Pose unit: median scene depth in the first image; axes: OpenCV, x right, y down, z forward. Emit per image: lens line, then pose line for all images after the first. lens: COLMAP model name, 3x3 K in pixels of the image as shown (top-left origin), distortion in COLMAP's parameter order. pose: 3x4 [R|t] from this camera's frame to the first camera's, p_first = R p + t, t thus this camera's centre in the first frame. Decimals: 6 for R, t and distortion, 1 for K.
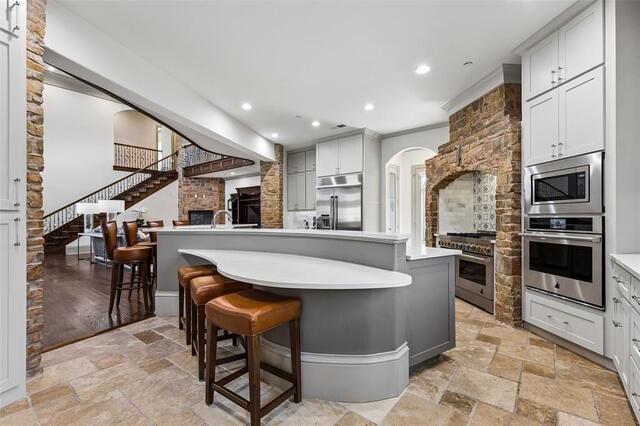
lens RADIAL K [[286.7, 0, 322.4], [0, 286.7, 215.6], [0, 0, 1]] dist [0.010378, -0.000379]
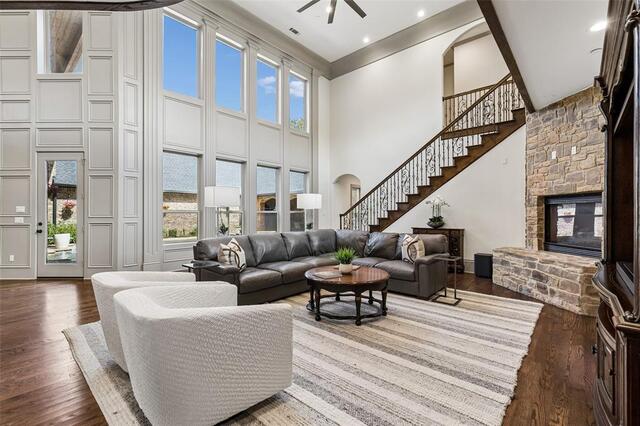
lens RADIAL K [[286.7, 0, 322.4], [0, 286.7, 215.6], [0, 0, 1]] dist [0.010378, -0.000379]
pose [[-0.050043, 0.008594, -0.998710, -0.058169], [0.007842, 0.999936, 0.008212, 0.003510], [0.998716, -0.007421, -0.050107, 0.727228]]
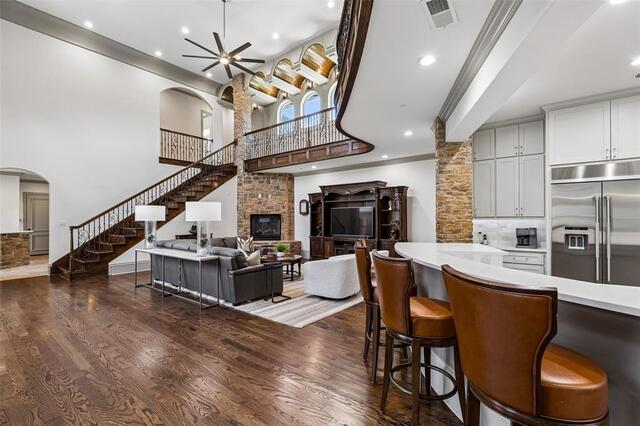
lens RADIAL K [[286.7, 0, 322.4], [0, 286.7, 215.6], [0, 0, 1]] dist [0.010378, -0.000379]
pose [[0.999987, 0.000408, 0.005075, -0.272329], [-0.000405, 1.000000, -0.000514, -0.013747], [-0.005076, 0.000512, 0.999987, 0.205196]]
